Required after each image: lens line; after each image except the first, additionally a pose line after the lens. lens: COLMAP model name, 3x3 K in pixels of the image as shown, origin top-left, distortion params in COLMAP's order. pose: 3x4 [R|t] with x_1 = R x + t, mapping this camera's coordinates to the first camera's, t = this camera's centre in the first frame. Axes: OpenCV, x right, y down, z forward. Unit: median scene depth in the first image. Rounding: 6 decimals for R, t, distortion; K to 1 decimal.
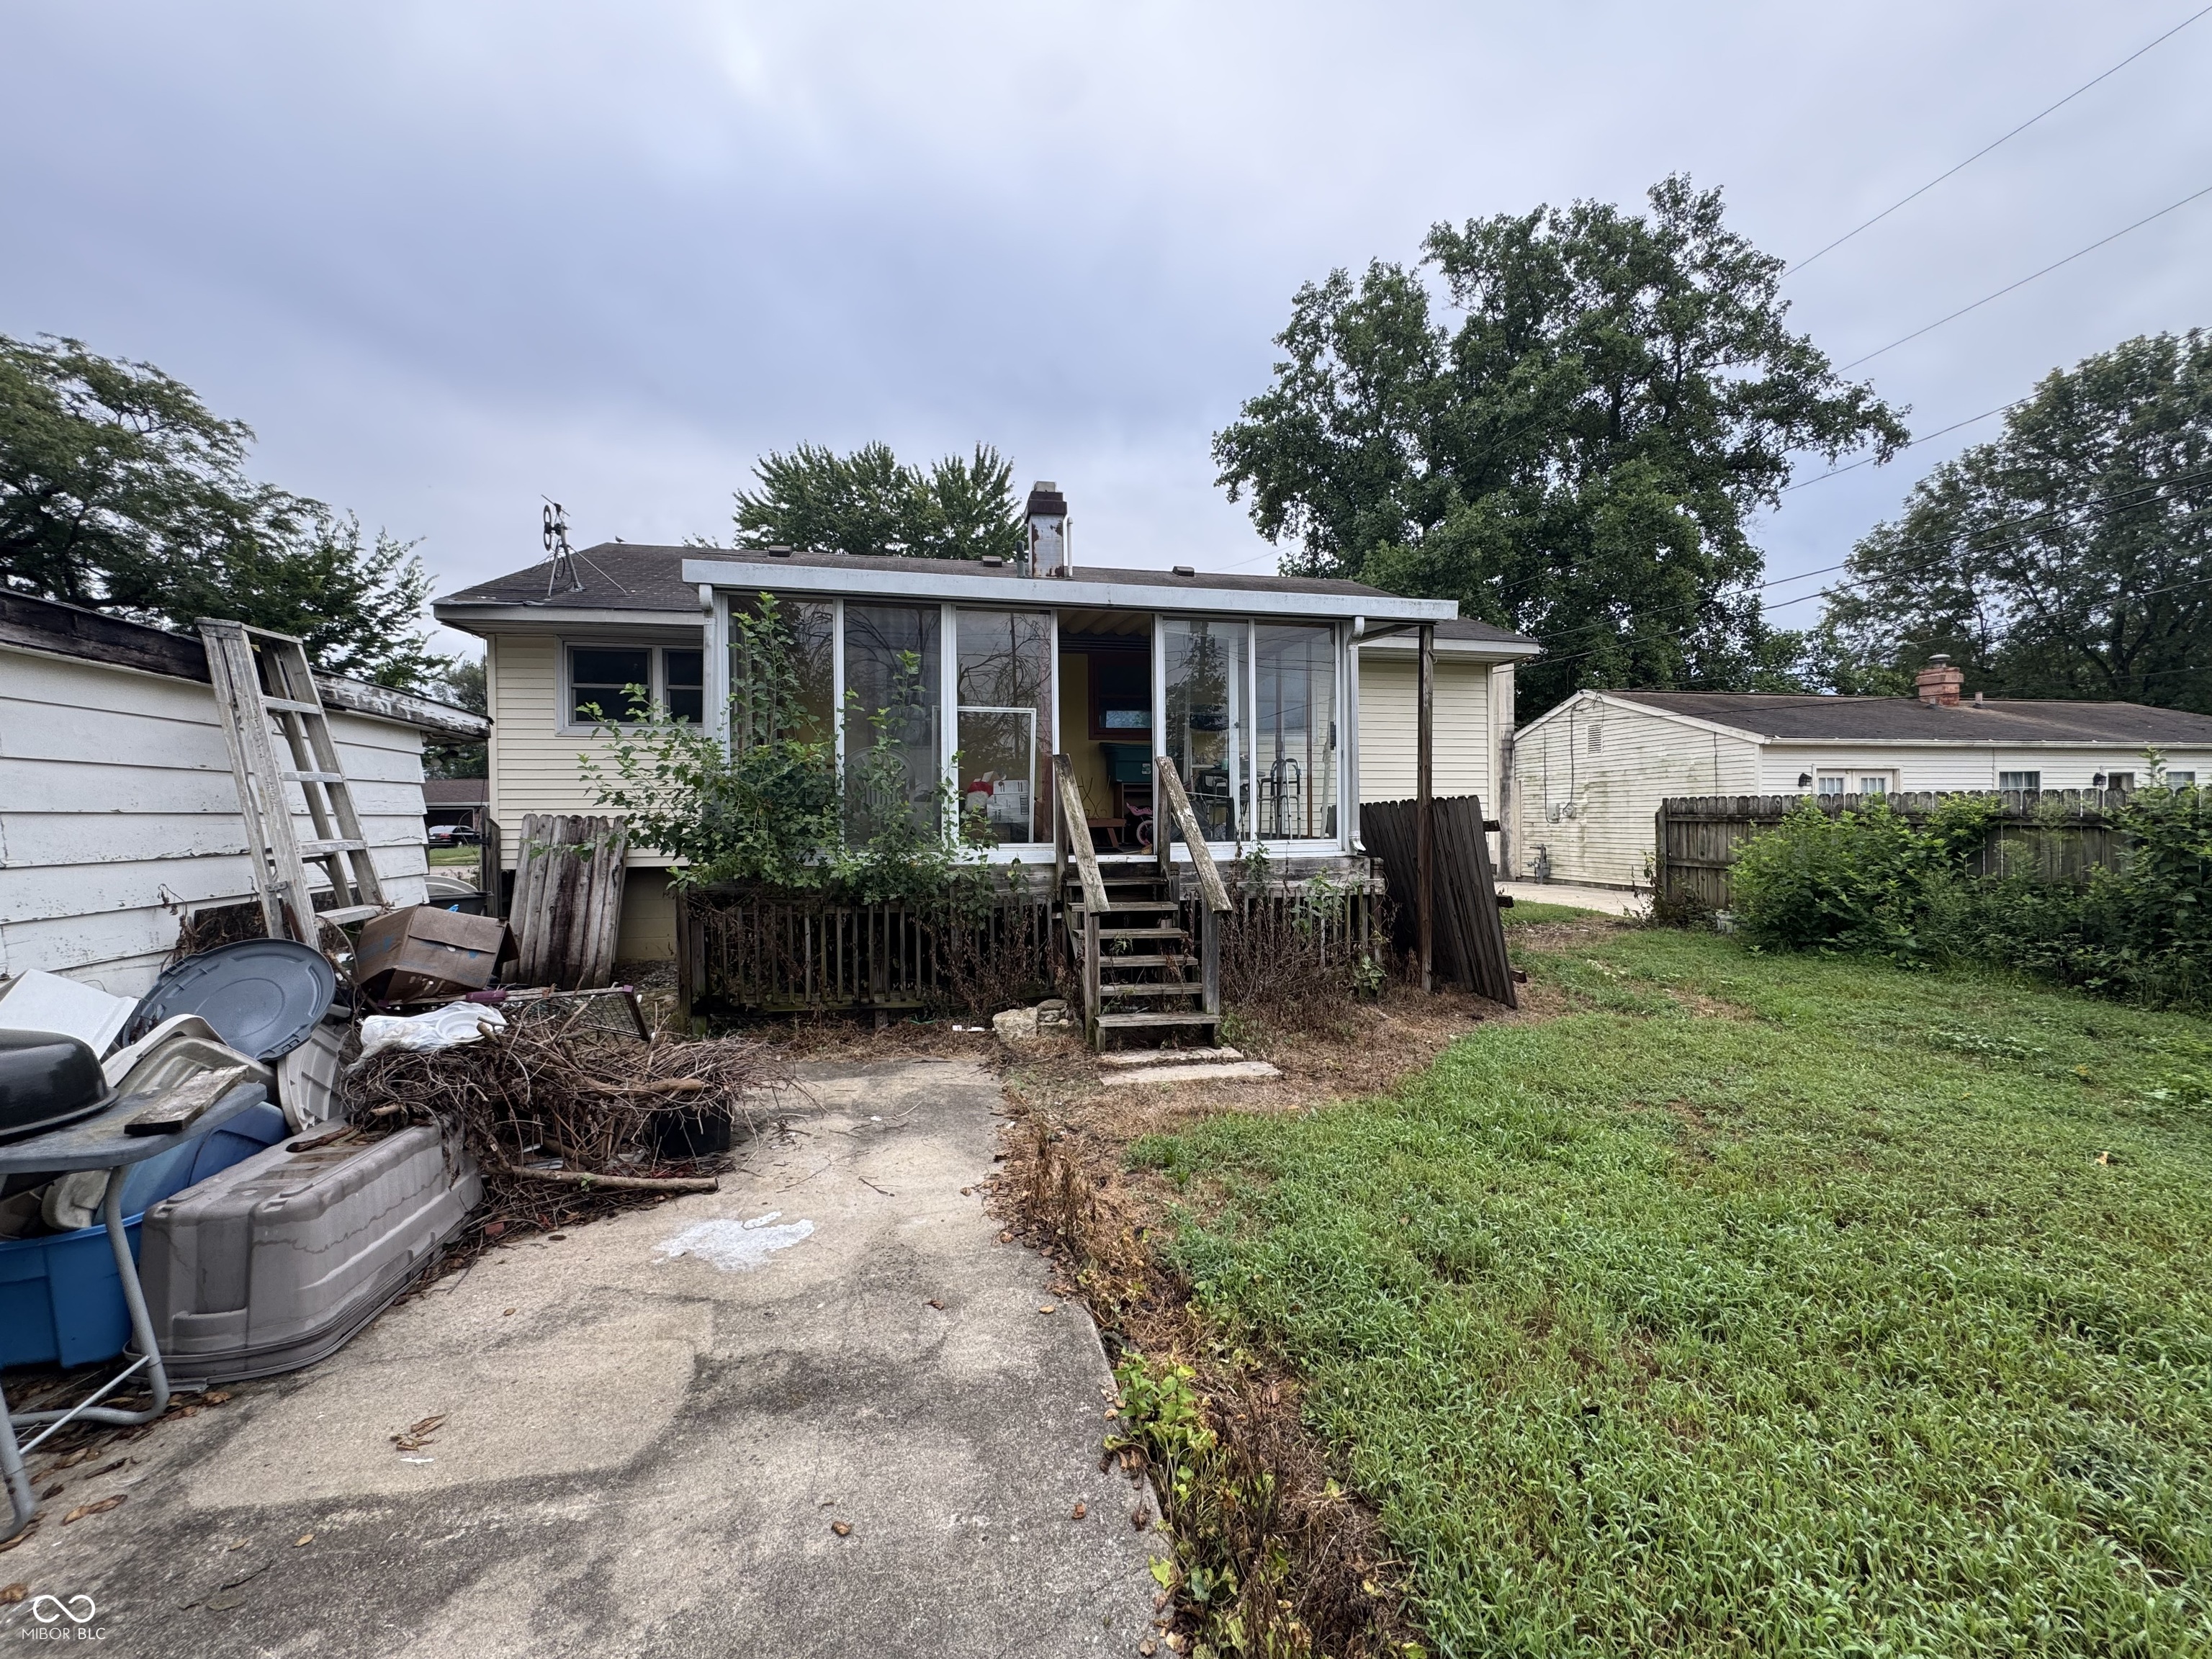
lens RADIAL K [[884.7, 0, 1104.1], [0, 884.7, 821.4], [0, 0, 1]] dist [0.000676, 0.000145]
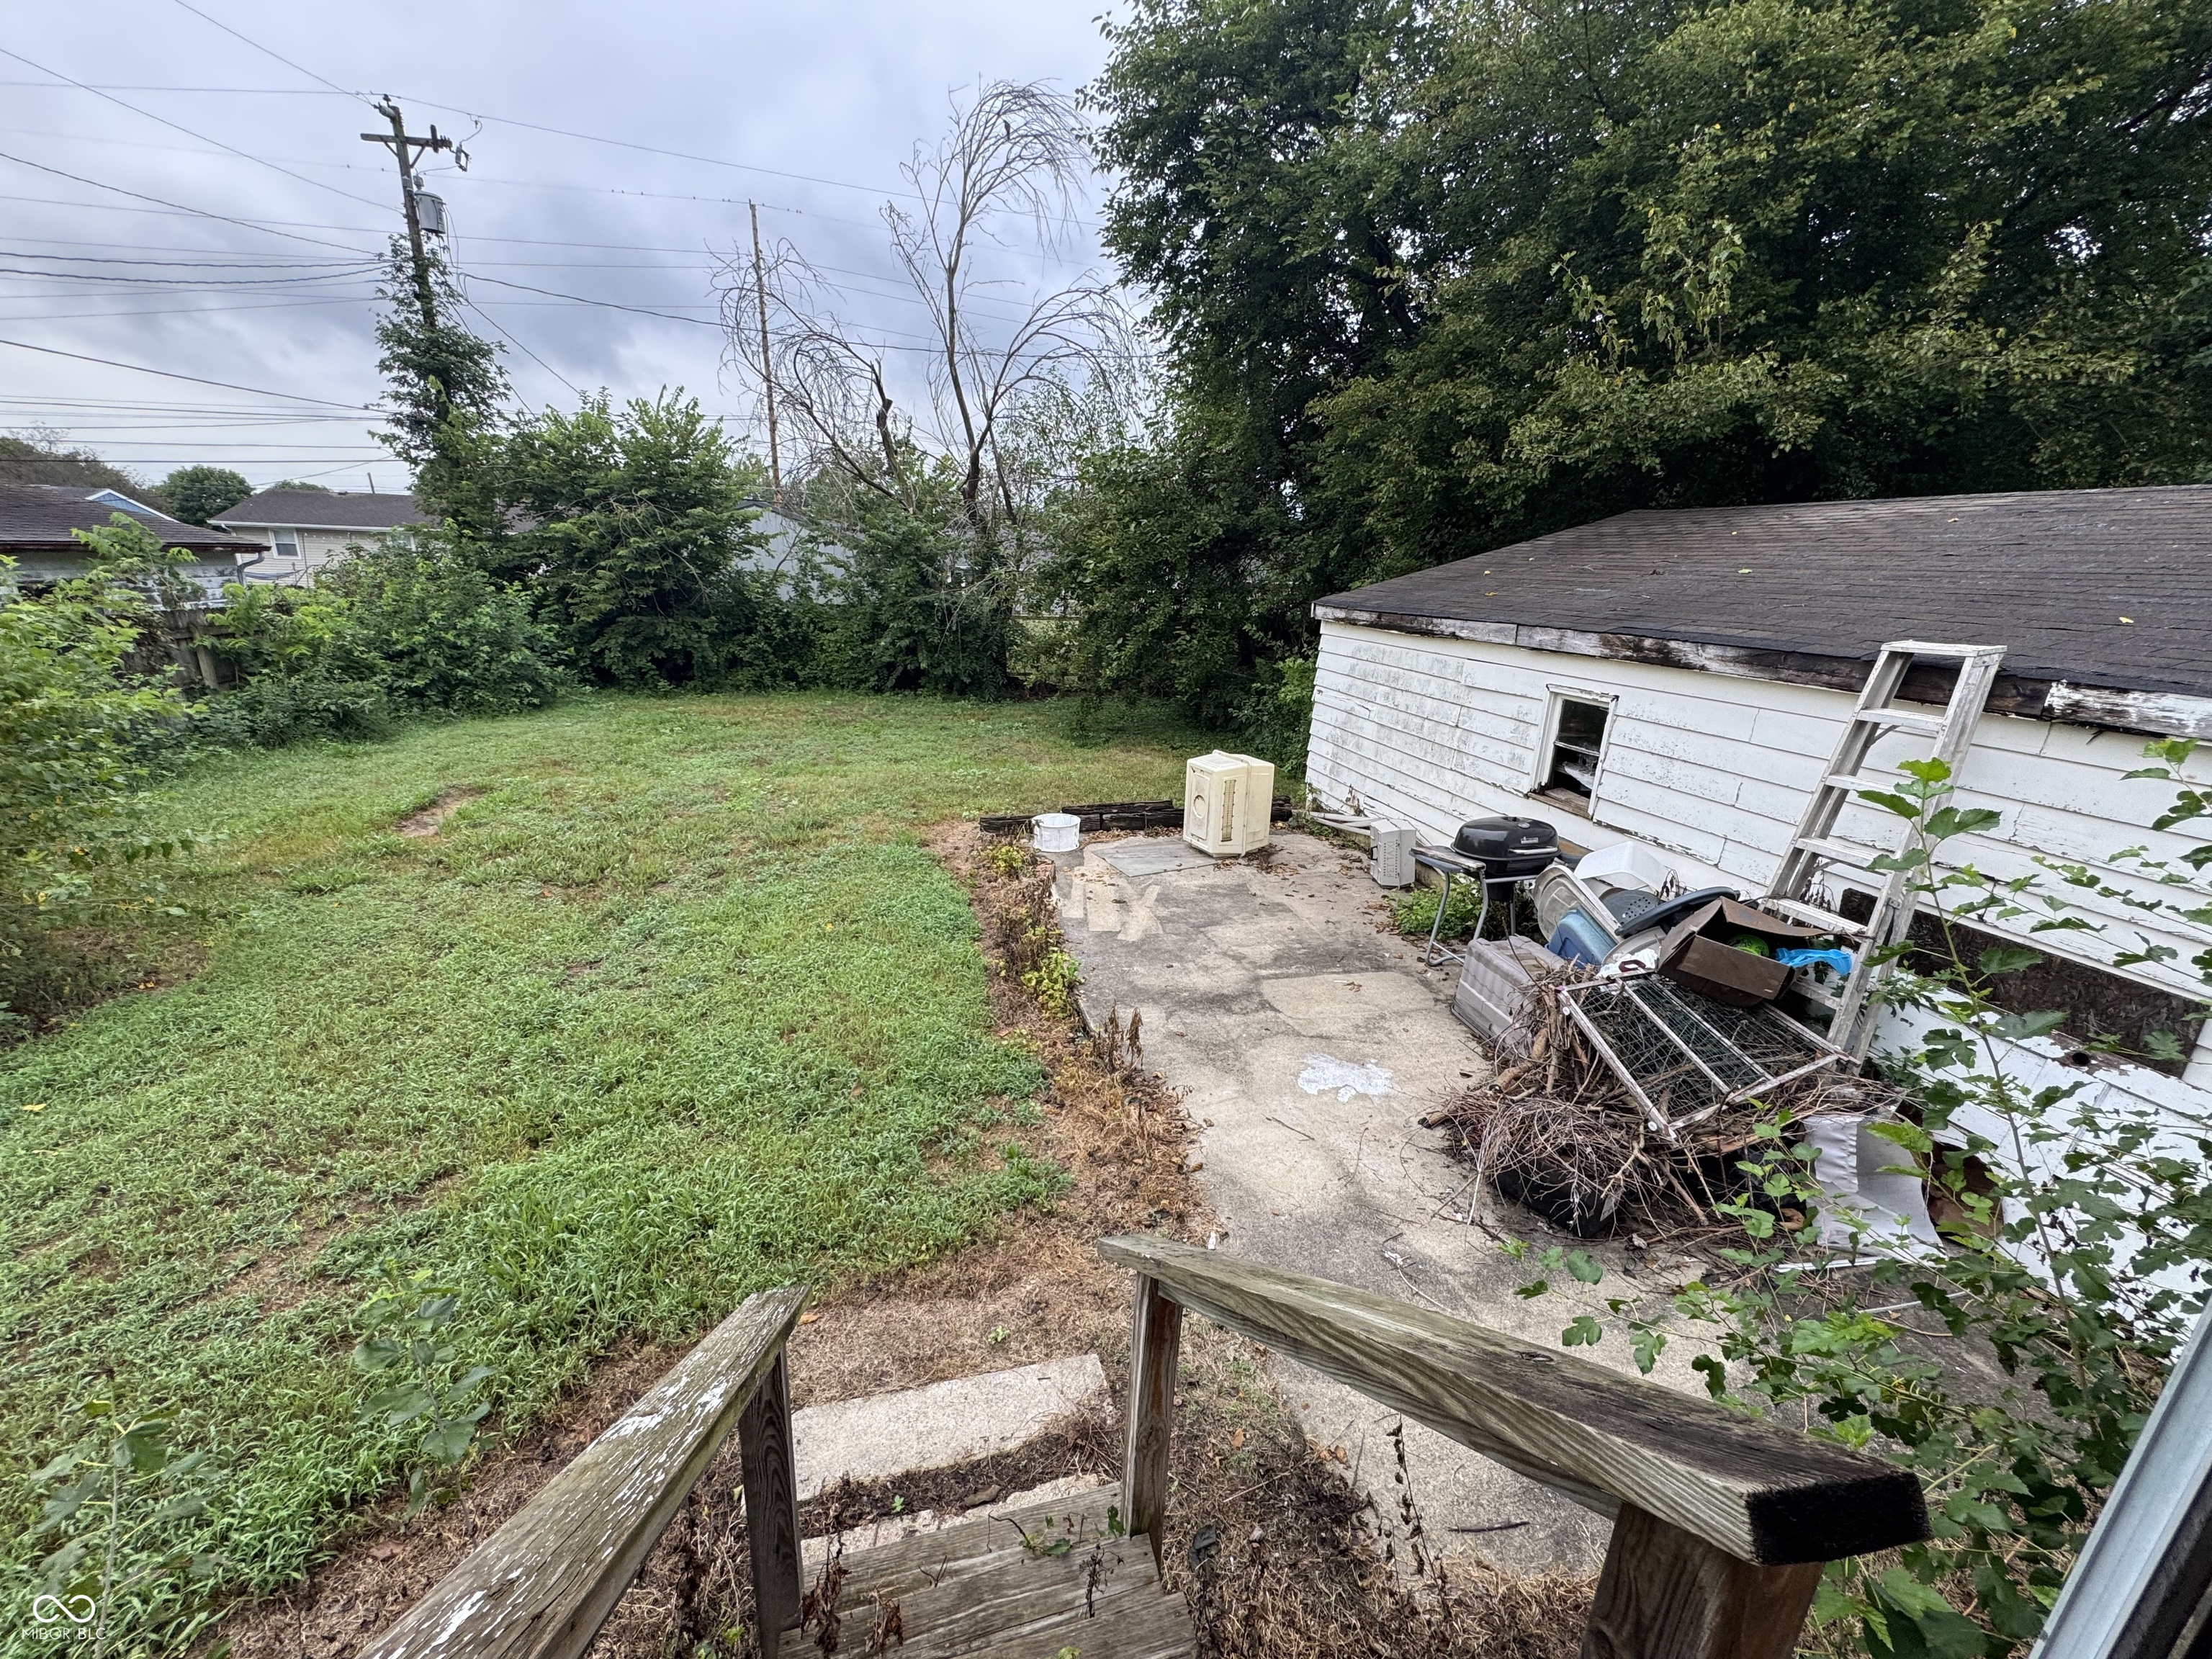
lens RADIAL K [[884.7, 0, 1105.6], [0, 884.7, 831.3], [0, 0, 1]] dist [0.000676, 0.000145]
pose [[-0.998541, -0.022824, -0.048946, 0.050877], [-0.036099, 0.956170, 0.290580, -0.315656], [0.040169, 0.291923, -0.955598, 2.299027]]
